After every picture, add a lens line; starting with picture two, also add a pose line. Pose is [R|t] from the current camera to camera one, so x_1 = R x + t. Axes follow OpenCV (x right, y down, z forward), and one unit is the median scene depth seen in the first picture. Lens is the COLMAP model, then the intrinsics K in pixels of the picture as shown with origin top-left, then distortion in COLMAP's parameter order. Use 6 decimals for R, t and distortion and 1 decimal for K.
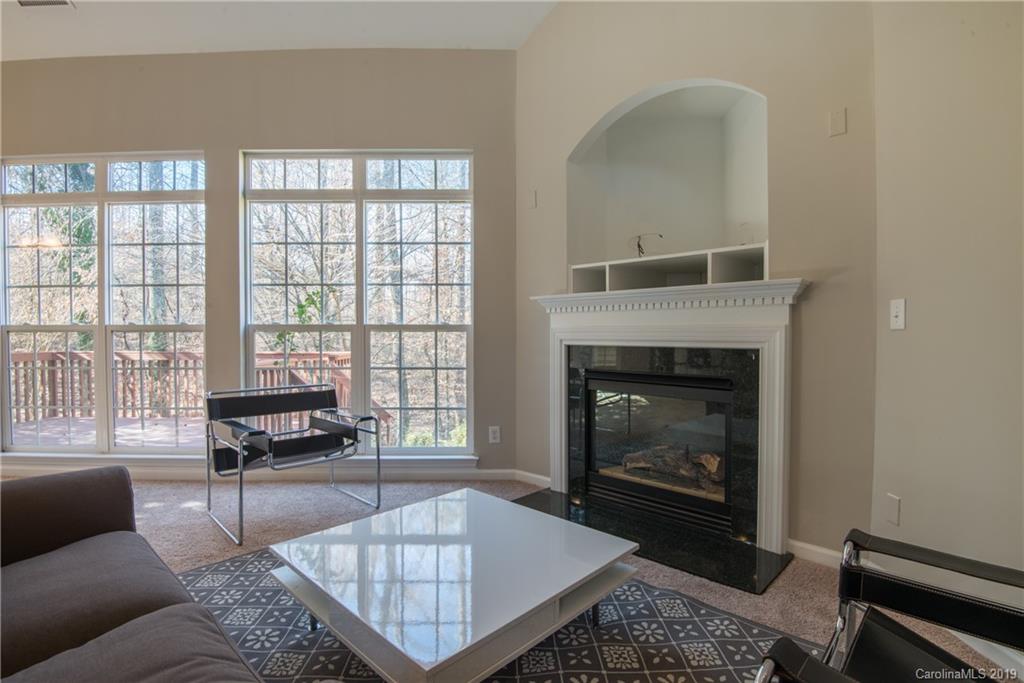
lens RADIAL K [[447.9, 0, 494.8], [0, 447.9, 343.3], [0, 0, 1]] dist [-0.008401, -0.000221]
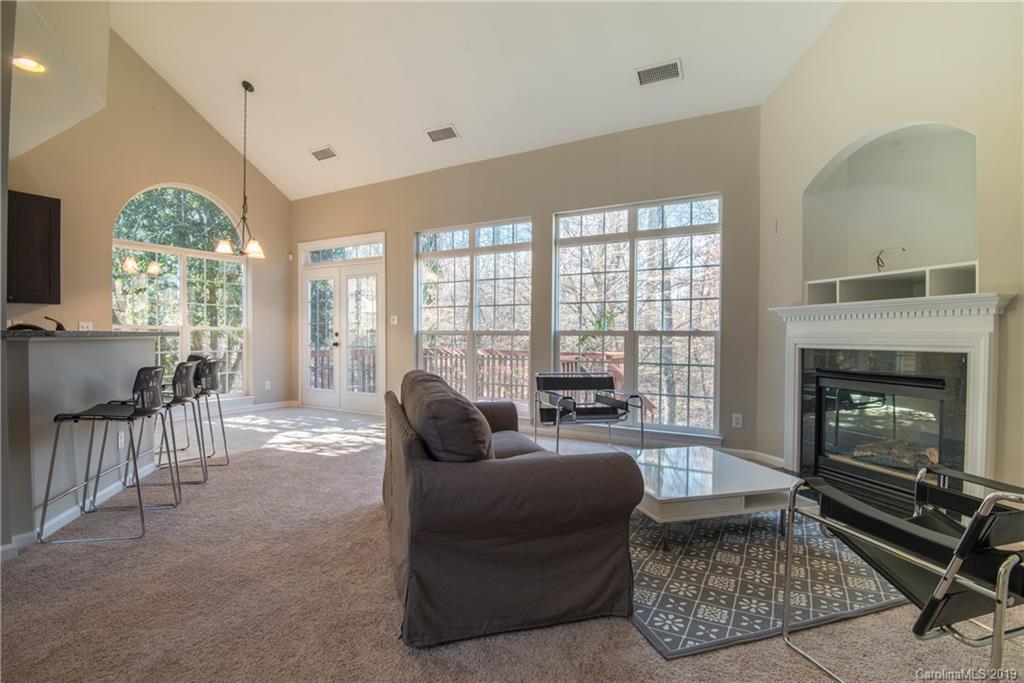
lens RADIAL K [[504.6, 0, 513.2], [0, 504.6, 347.7], [0, 0, 1]] dist [-0.019603, -0.005120]
pose [[0.866689, 0.017453, -0.498544, 0.159382], [-0.019573, 0.999808, 0.000976, 0.015857], [0.498465, 0.008912, 0.866864, -0.528787]]
